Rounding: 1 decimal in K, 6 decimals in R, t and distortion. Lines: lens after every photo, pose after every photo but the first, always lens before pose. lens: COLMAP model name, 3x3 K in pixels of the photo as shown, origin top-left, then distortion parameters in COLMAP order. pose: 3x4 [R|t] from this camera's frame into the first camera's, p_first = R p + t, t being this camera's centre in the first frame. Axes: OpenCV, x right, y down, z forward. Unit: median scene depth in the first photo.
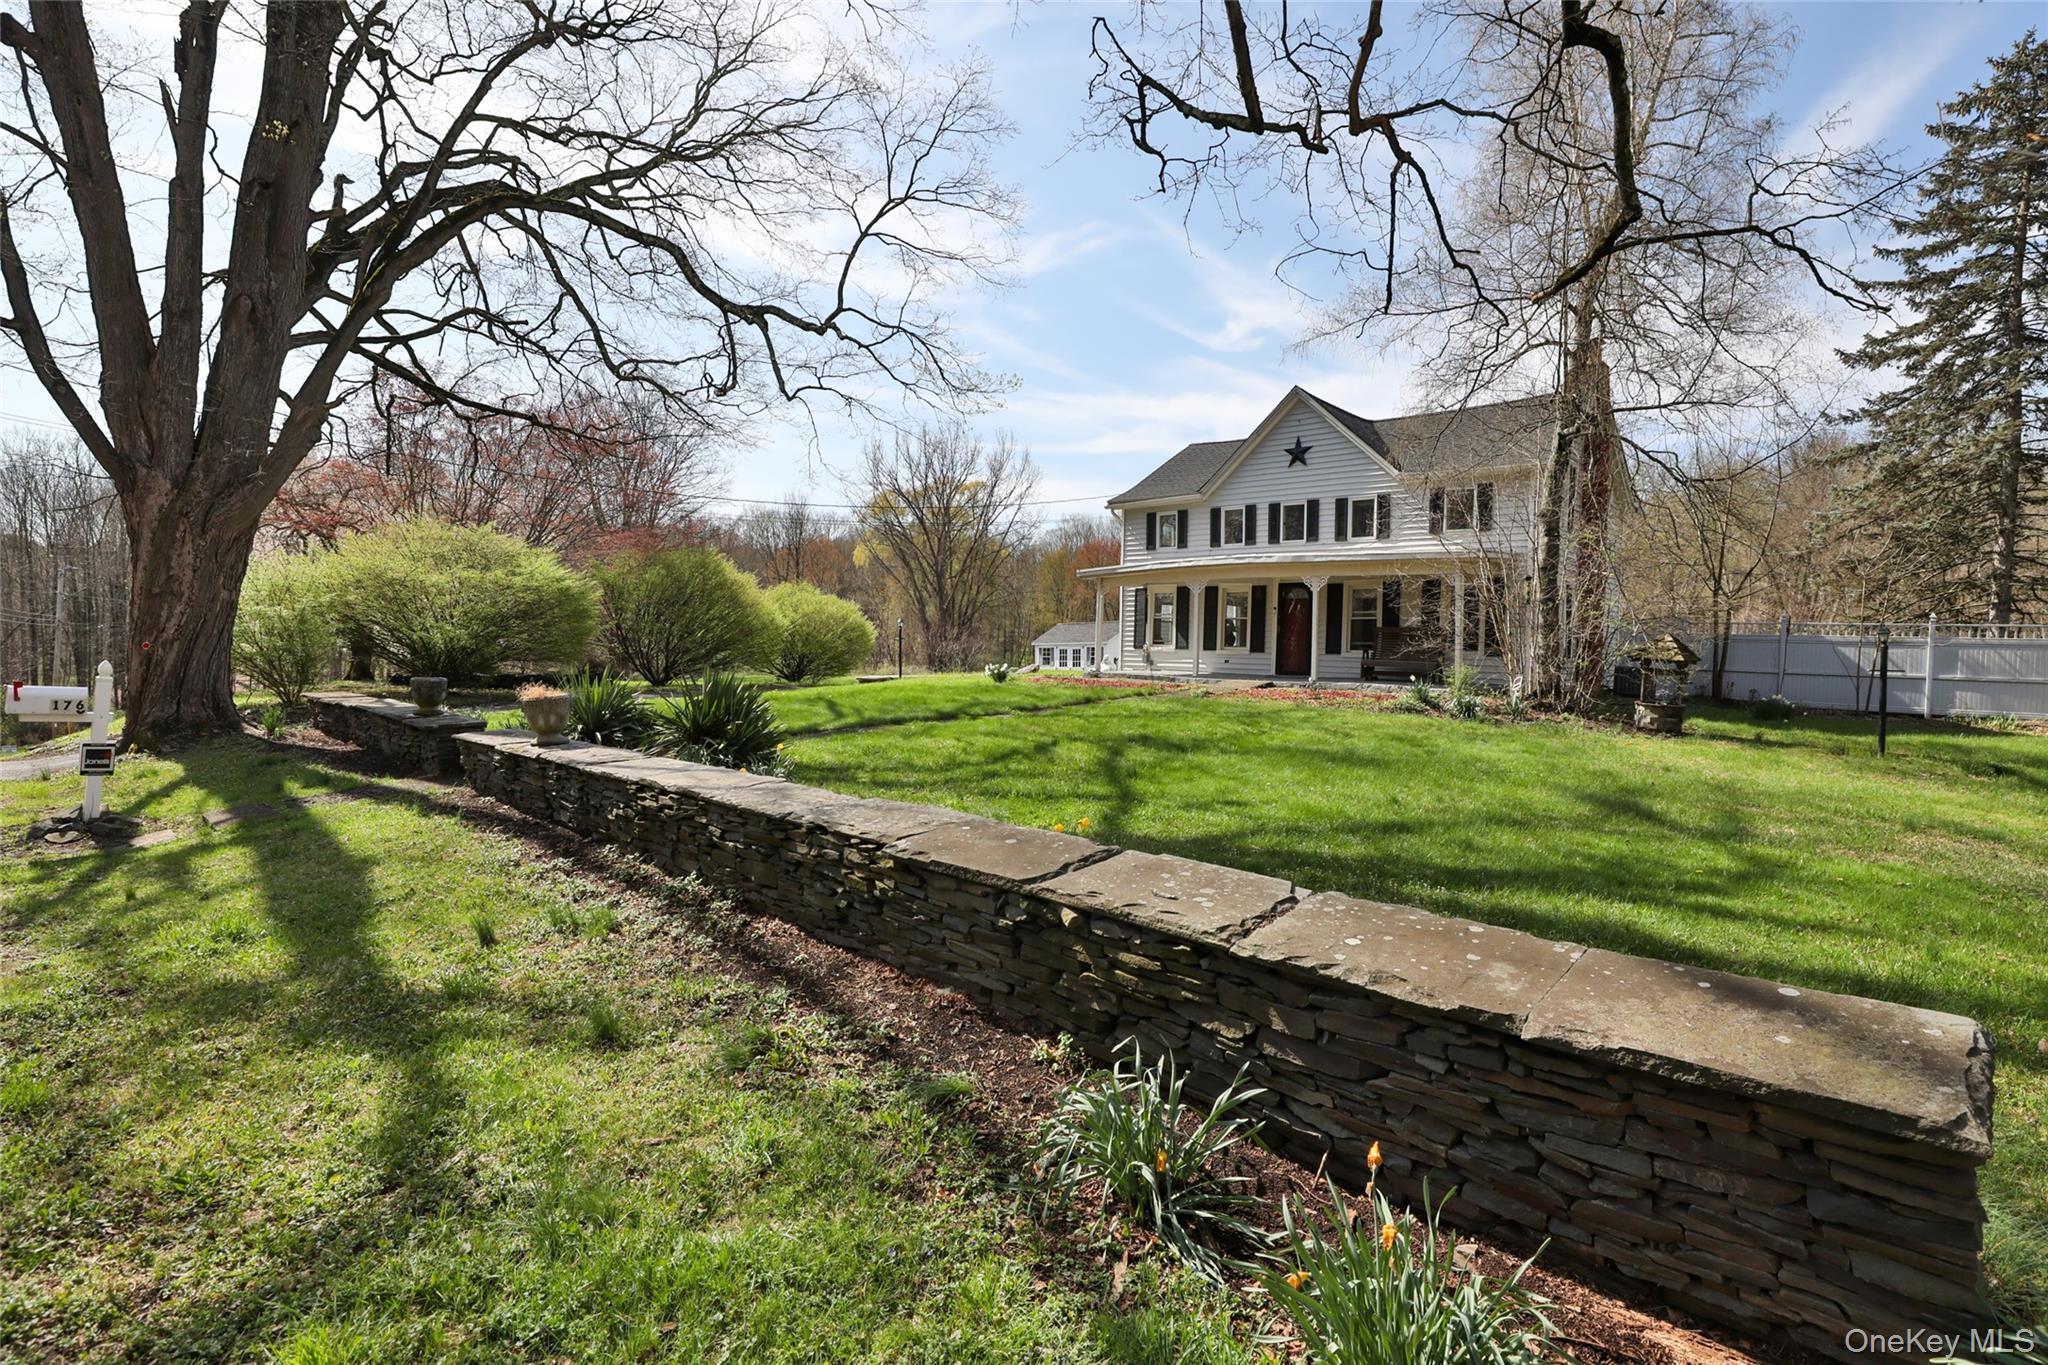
lens RADIAL K [[985.1, 0, 1026.6], [0, 985.1, 677.9], [0, 0, 1]] dist [-0.036738, 0.004087]
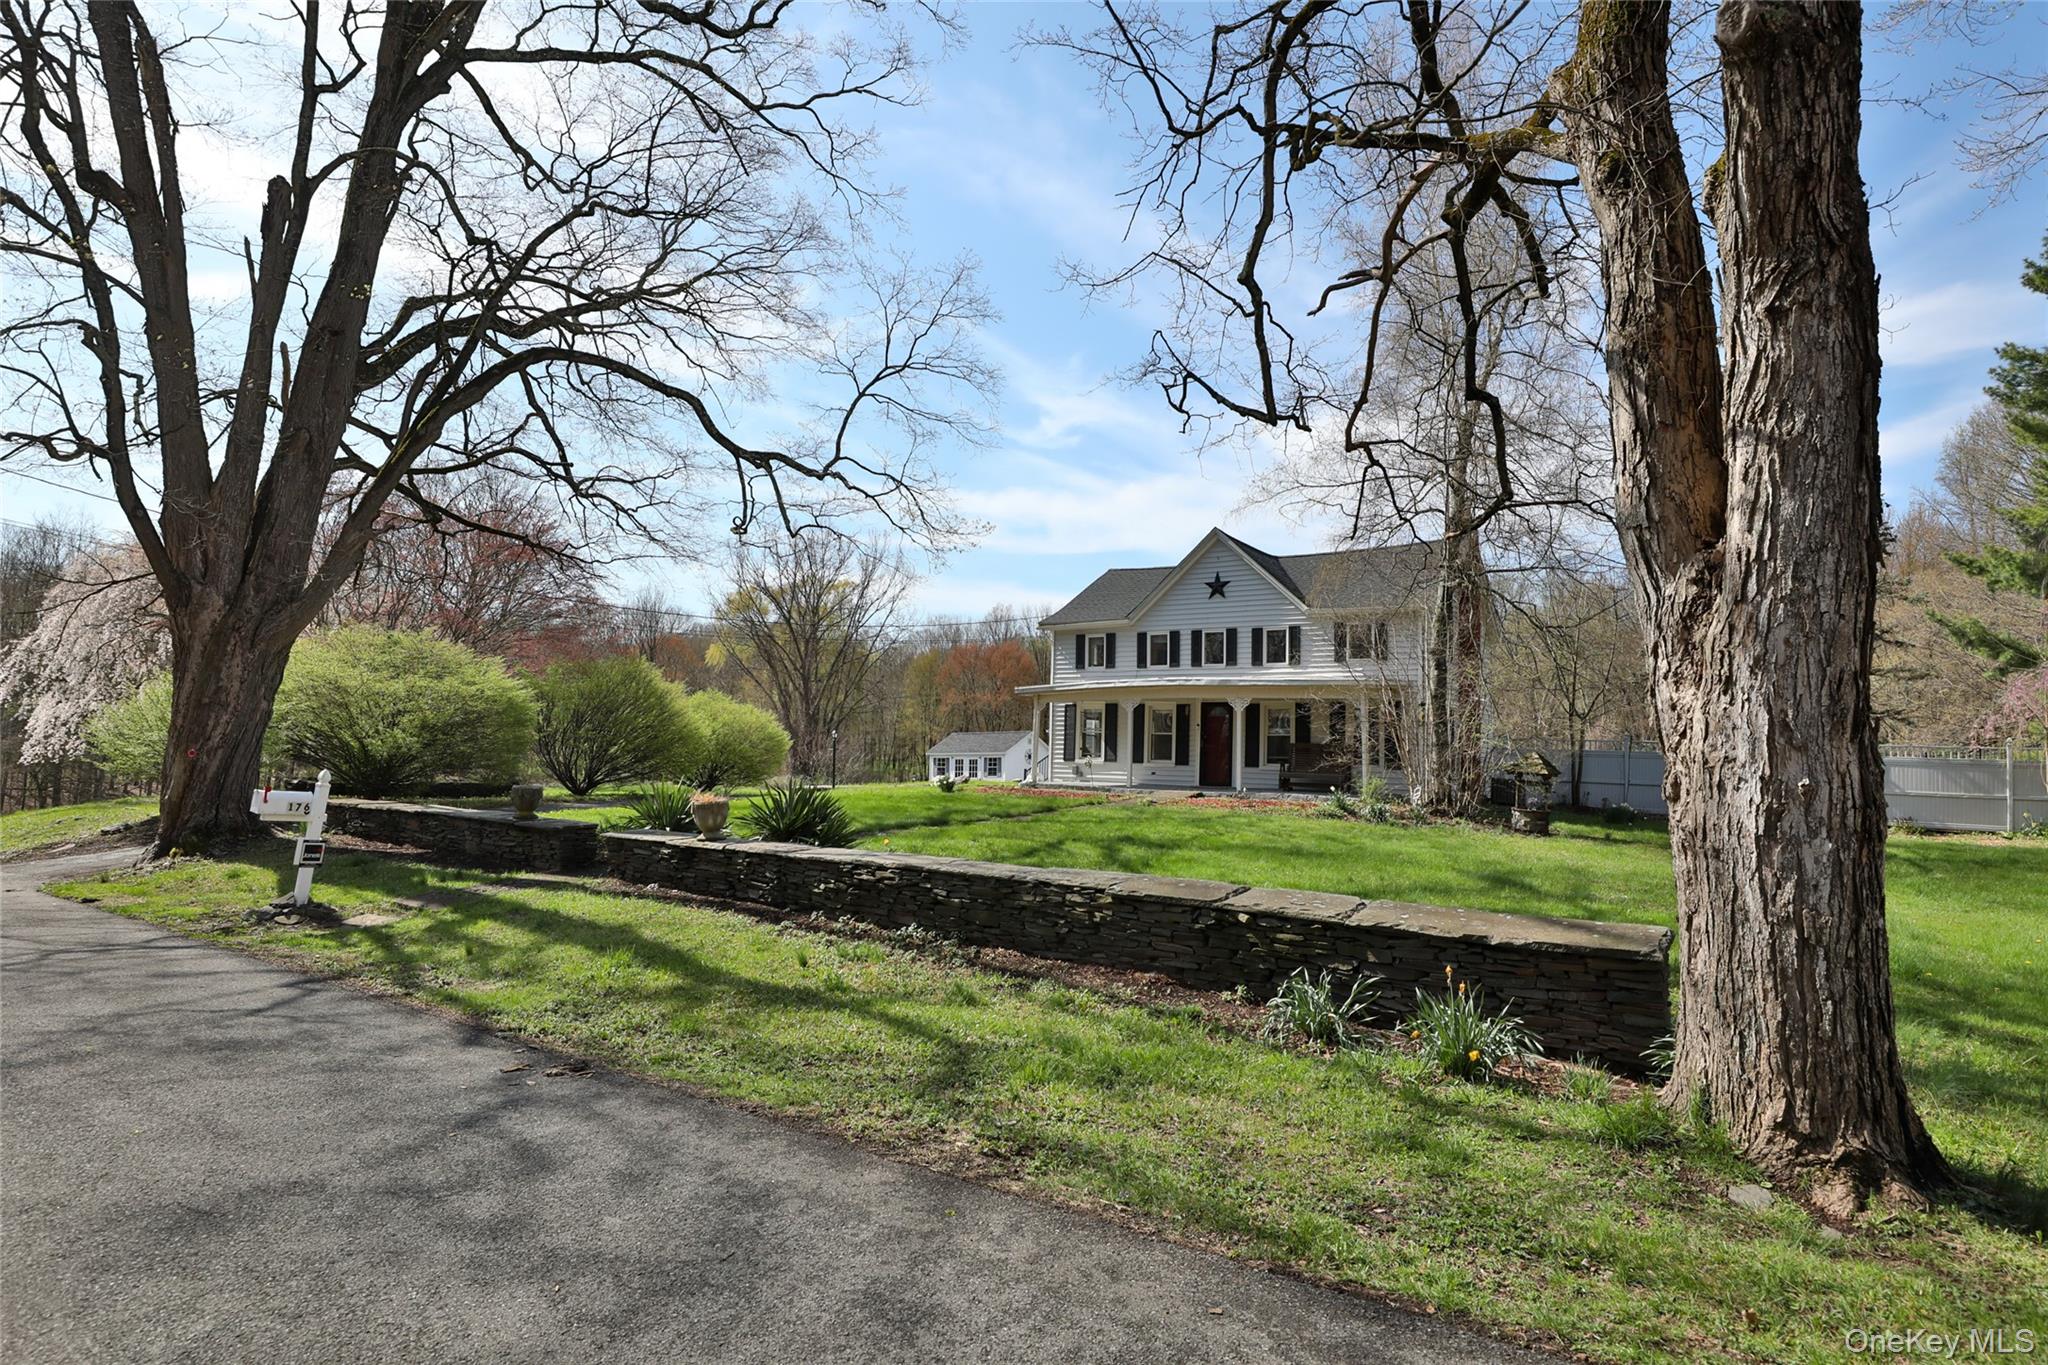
lens RADIAL K [[1068.9, 0, 1021.4], [0, 1068.9, 683.6], [0, 0, 1]] dist [-0.032498, -0.001839]
pose [[0.990637, 0.015105, 0.135681, -0.126451], [-0.001728, 0.995168, -0.098172, 0.000823], [-0.136508, 0.097019, 0.985877, -0.185276]]
